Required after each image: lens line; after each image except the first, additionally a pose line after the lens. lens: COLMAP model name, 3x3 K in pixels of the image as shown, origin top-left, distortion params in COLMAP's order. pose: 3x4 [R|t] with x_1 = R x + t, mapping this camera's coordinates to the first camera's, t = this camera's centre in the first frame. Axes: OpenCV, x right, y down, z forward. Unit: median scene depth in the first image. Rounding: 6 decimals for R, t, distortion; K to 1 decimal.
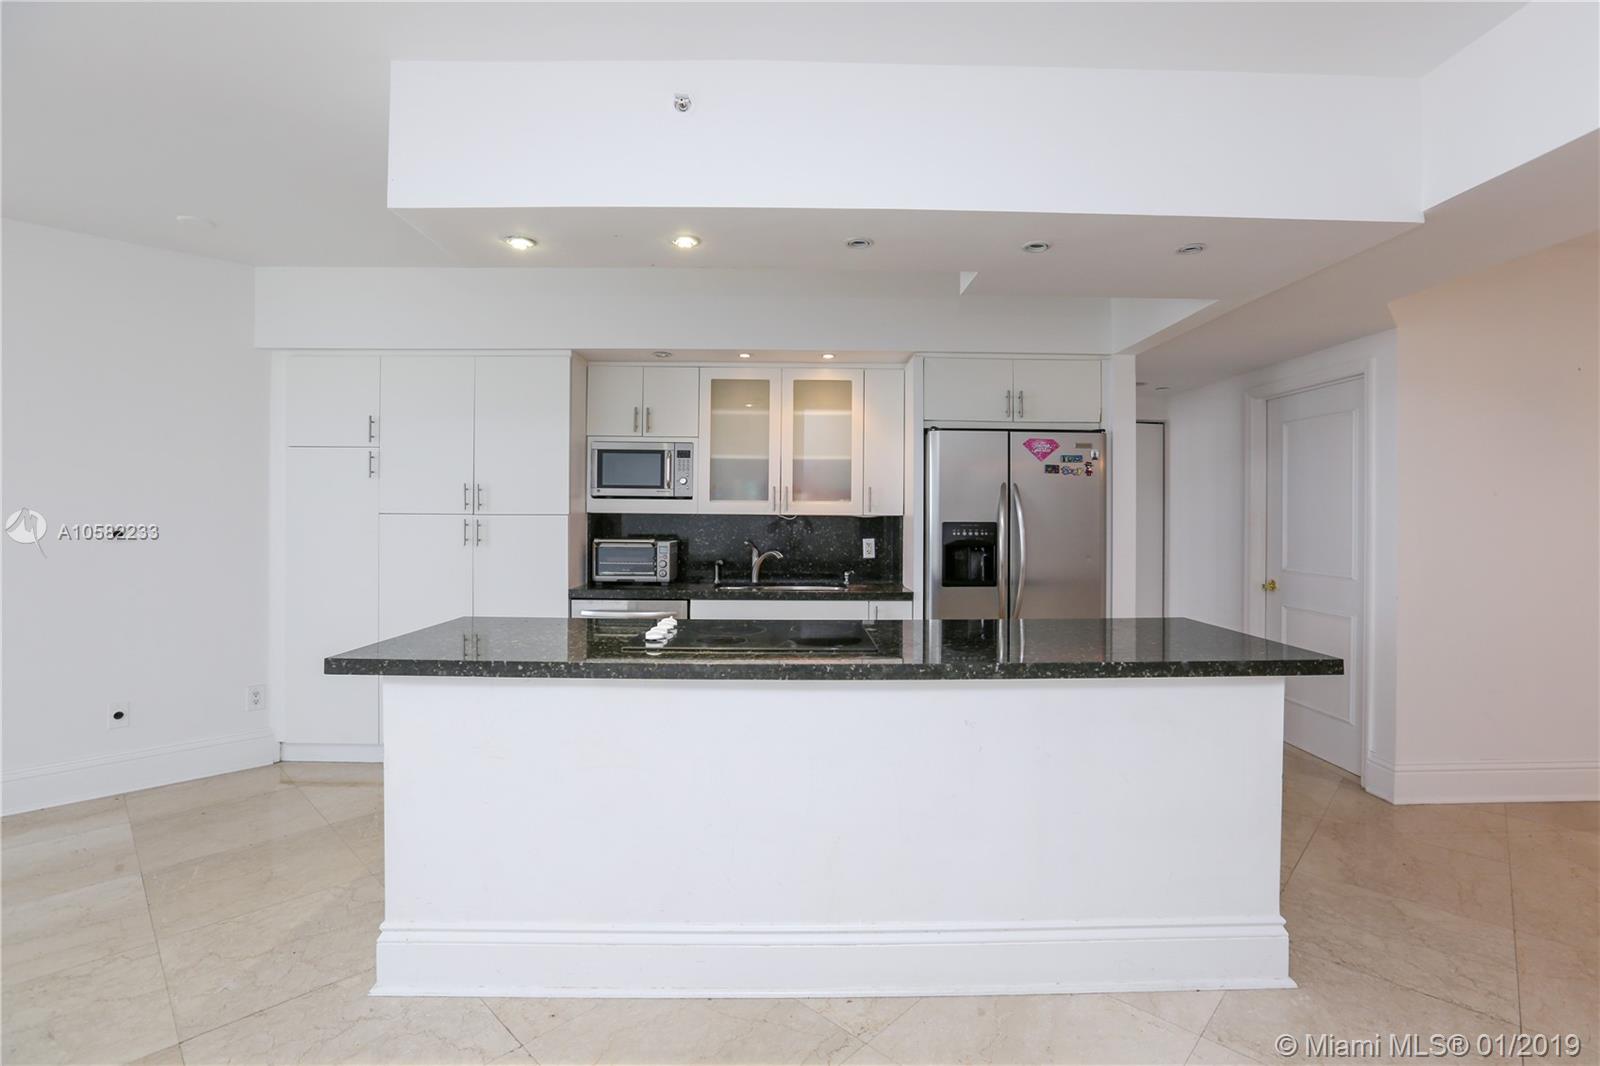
lens RADIAL K [[738.8, 0, 800.0], [0, 738.8, 521.0], [0, 0, 1]] dist [-0.056946, 0.021230]
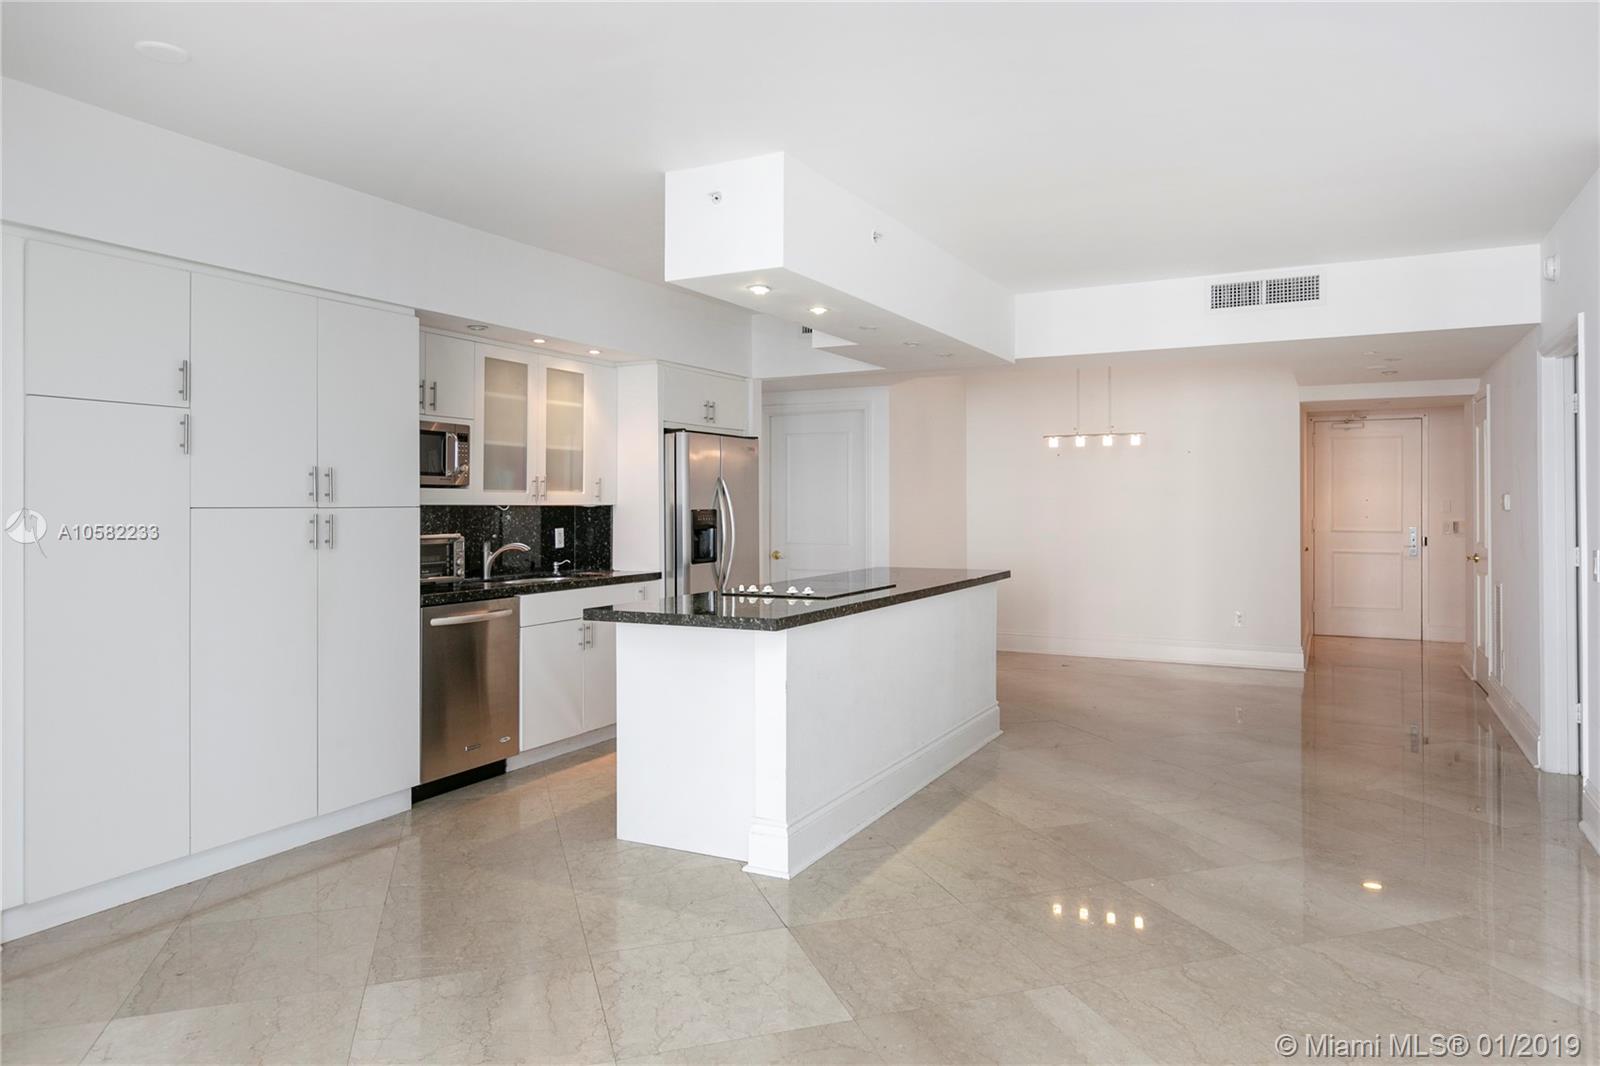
lens RADIAL K [[1029.7, 0, 828.8], [0, 1029.7, 504.2], [0, 0, 1]] dist [0.002968, 0.000359]
pose [[0.466489, -0.007485, 0.884495, -1.065560], [0.014050, 0.999901, 0.001052, -0.005678], [-0.884415, 0.011936, 0.466548, 0.033238]]
